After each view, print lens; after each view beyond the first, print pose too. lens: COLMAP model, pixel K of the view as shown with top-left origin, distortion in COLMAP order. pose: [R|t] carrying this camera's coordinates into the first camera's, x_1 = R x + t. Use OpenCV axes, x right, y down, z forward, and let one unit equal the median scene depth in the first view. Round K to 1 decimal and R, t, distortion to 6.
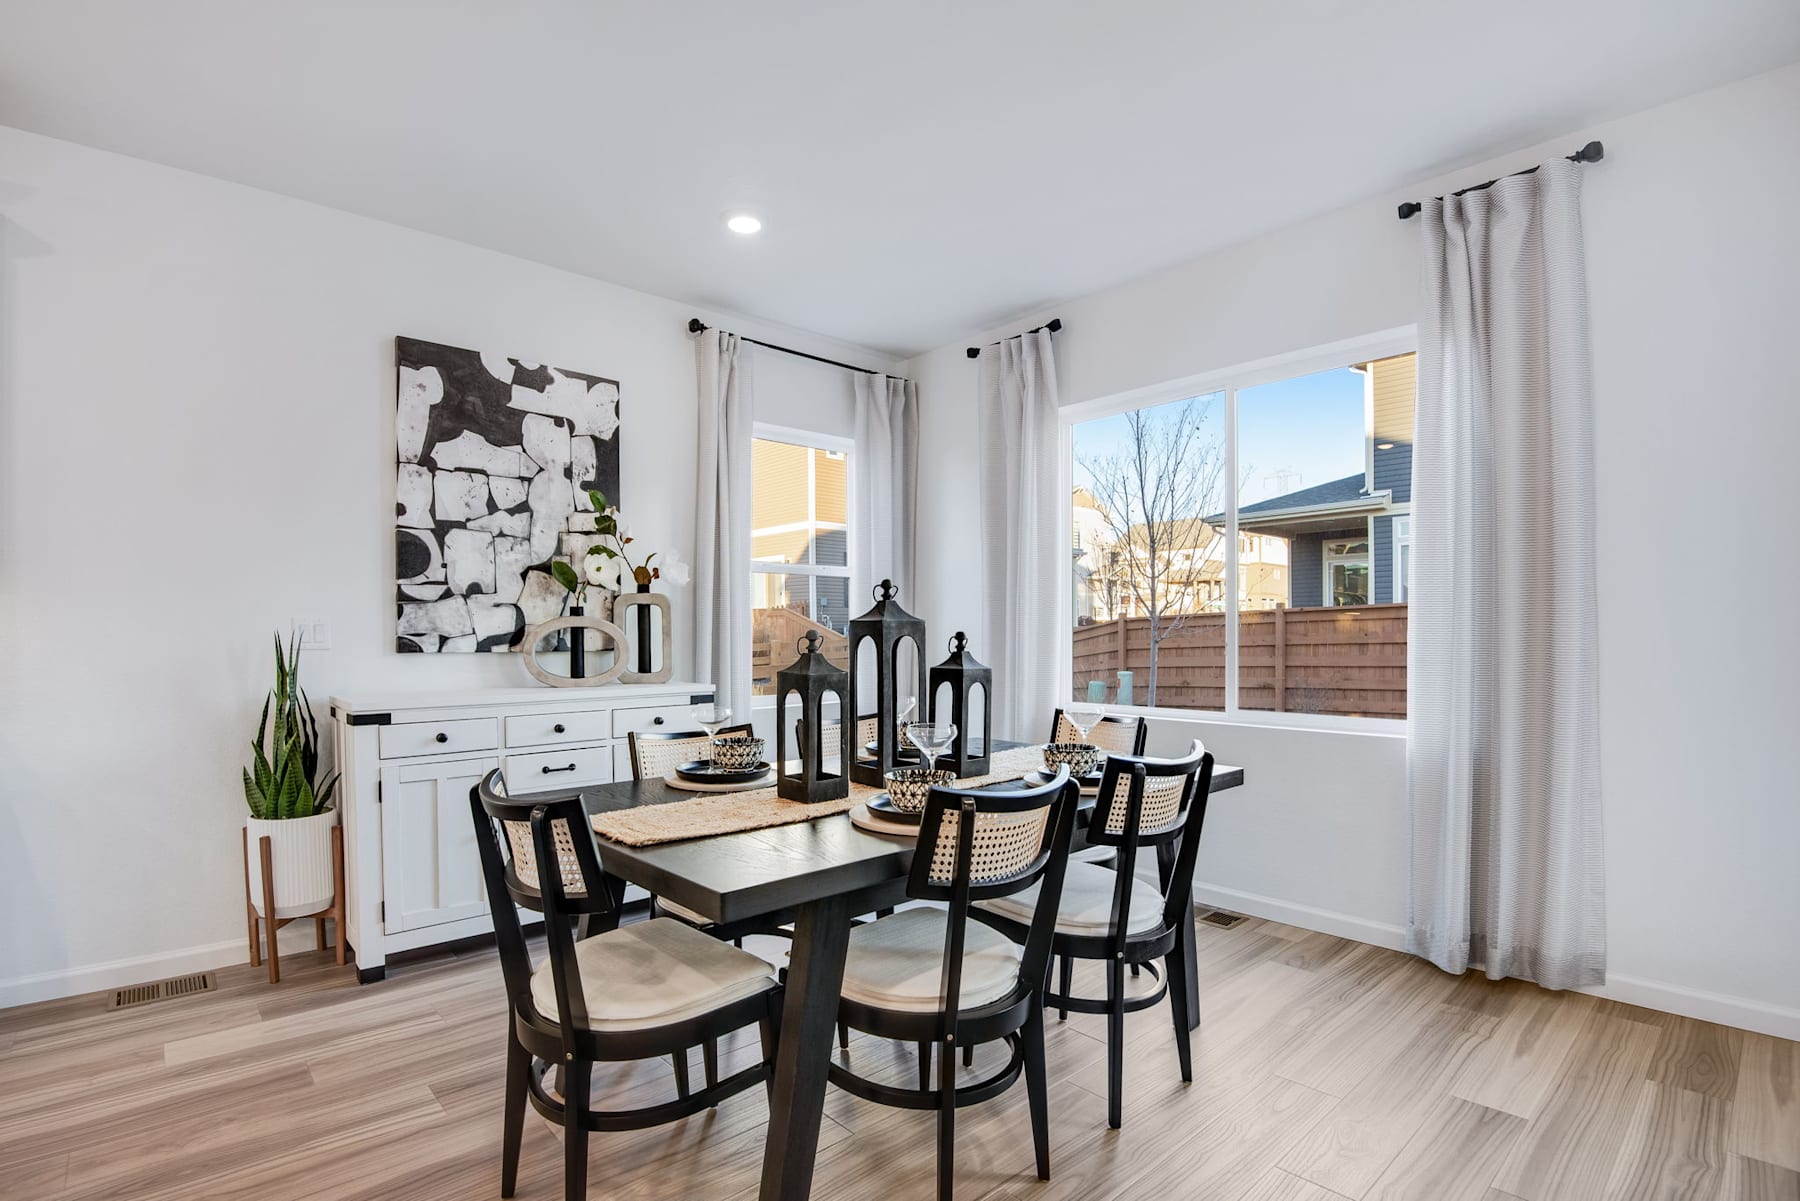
lens RADIAL K [[841.5, 0, 877.6], [0, 841.5, 638.1], [0, 0, 1]] dist [-0.026653, -0.000509]
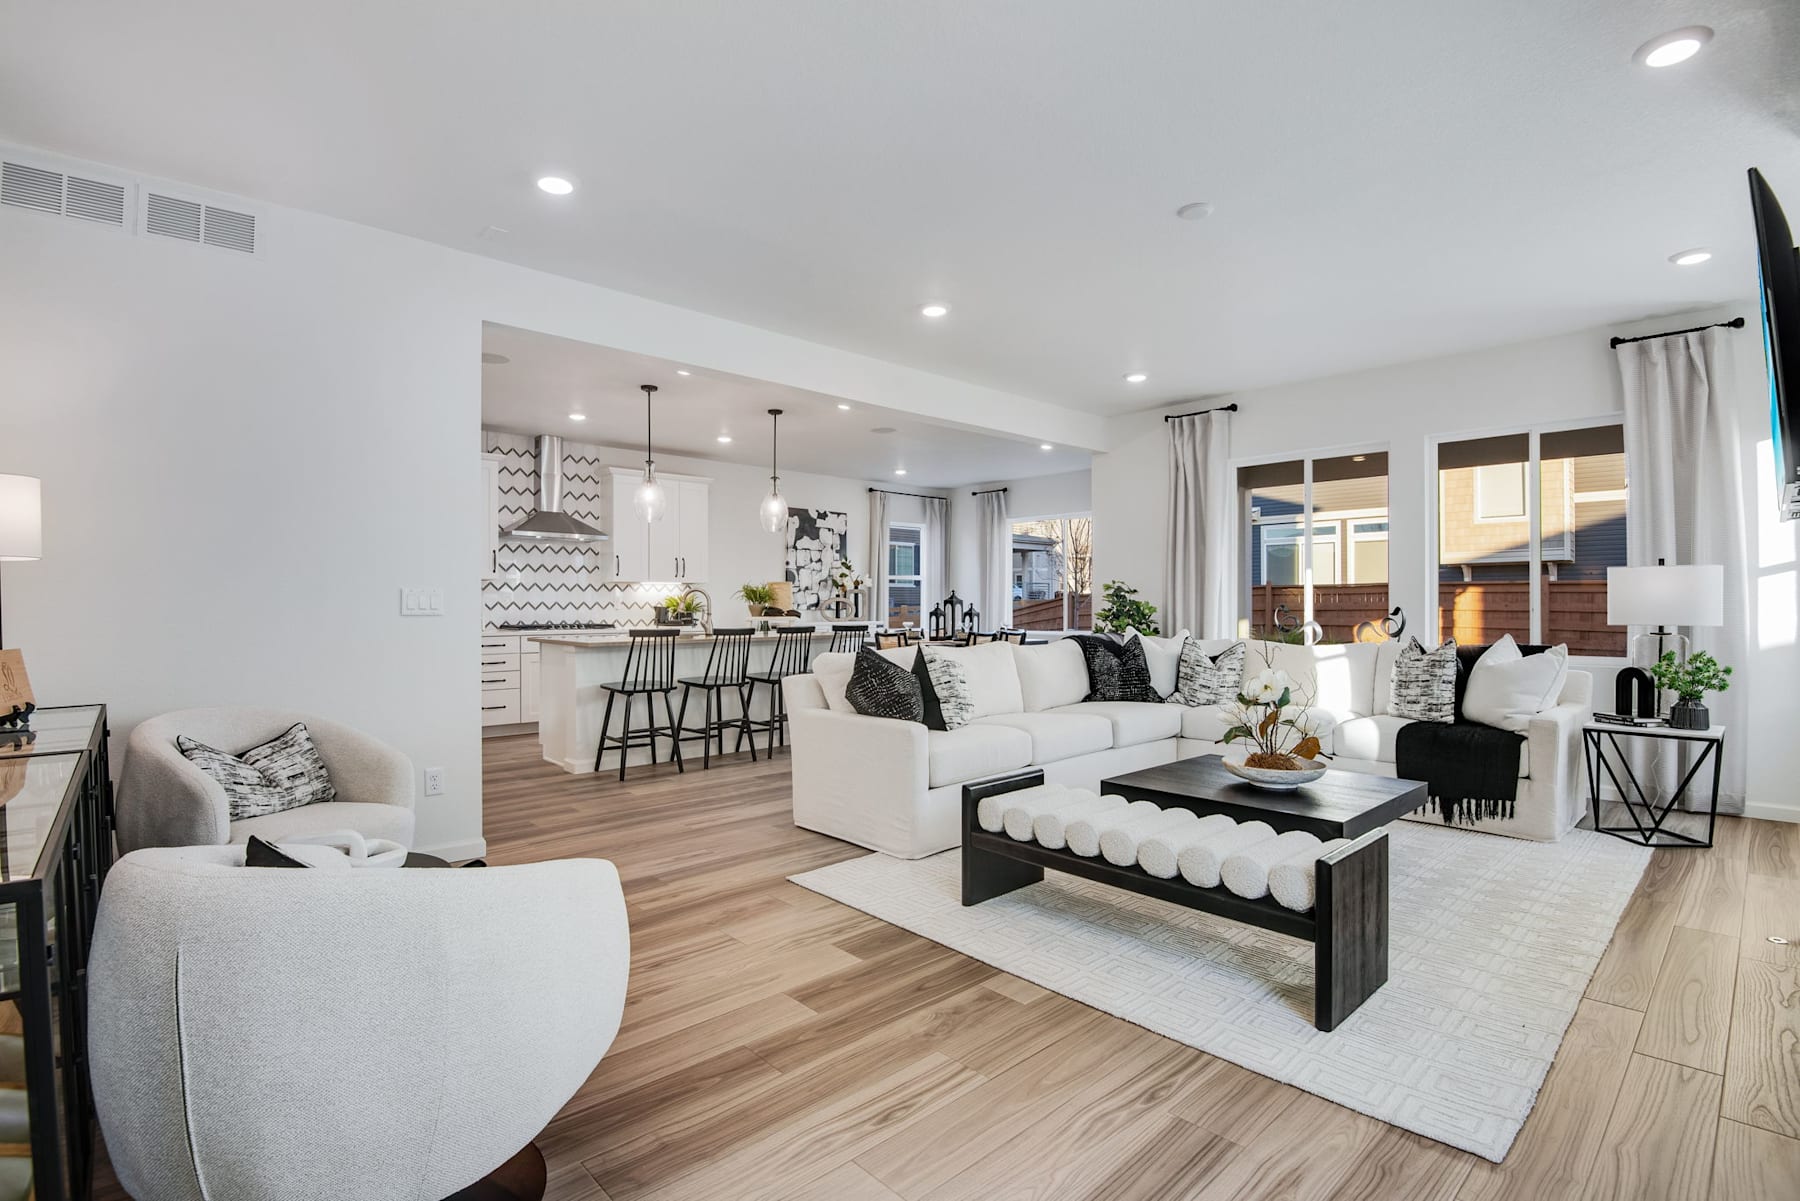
lens RADIAL K [[841.5, 0, 892.2], [0, 841.5, 608.7], [0, 0, 1]] dist [-0.026653, -0.000509]
pose [[0.999929, 0.000474, 0.011933, -0.199558], [-0.000430, 0.999993, -0.003709, 0.023991], [-0.011935, 0.003704, 0.999922, -1.905849]]
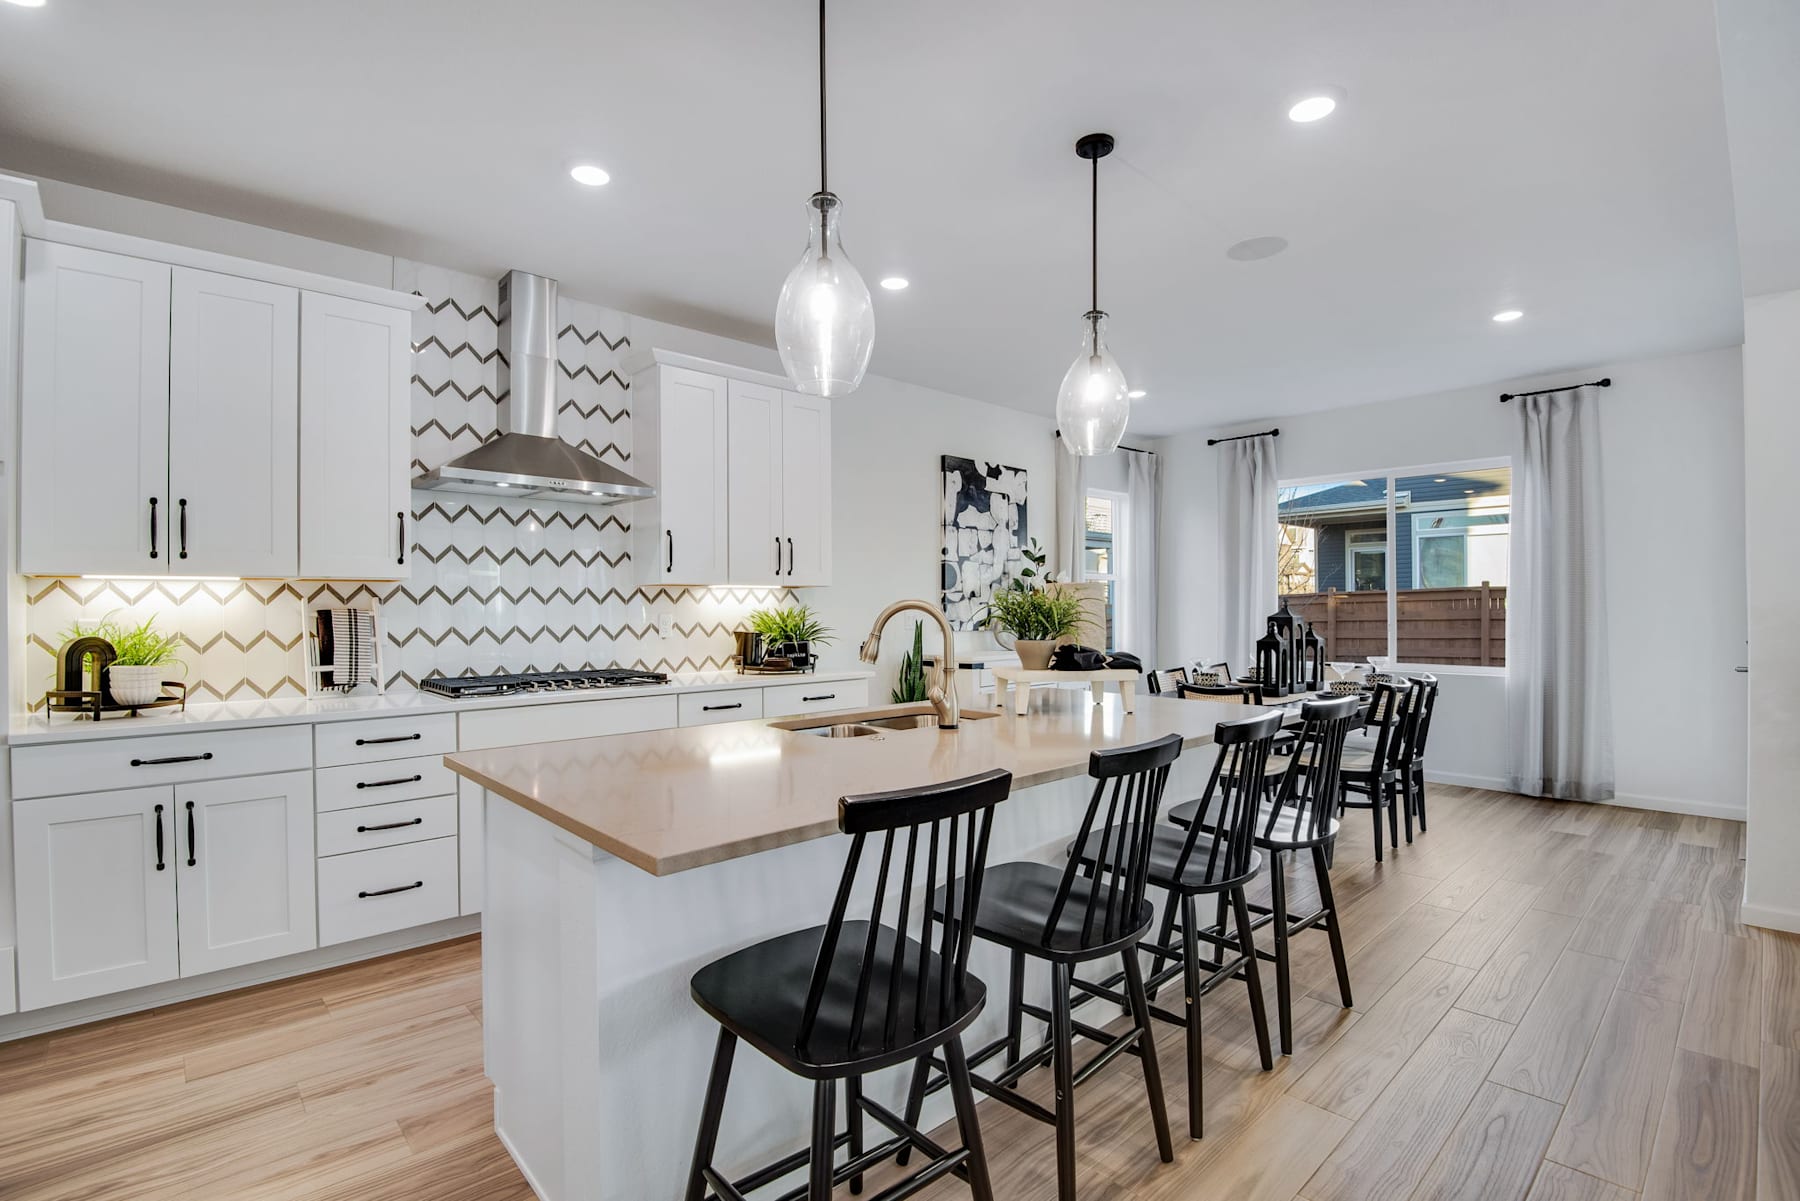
lens RADIAL K [[841.5, 0, 889.6], [0, 841.5, 604.8], [0, 0, 1]] dist [-0.026653, -0.000509]
pose [[0.999694, -0.004456, 0.024333, -0.660927], [0.004749, 0.999917, -0.011957, -0.016002], [-0.024278, 0.012068, 0.999632, -0.723019]]
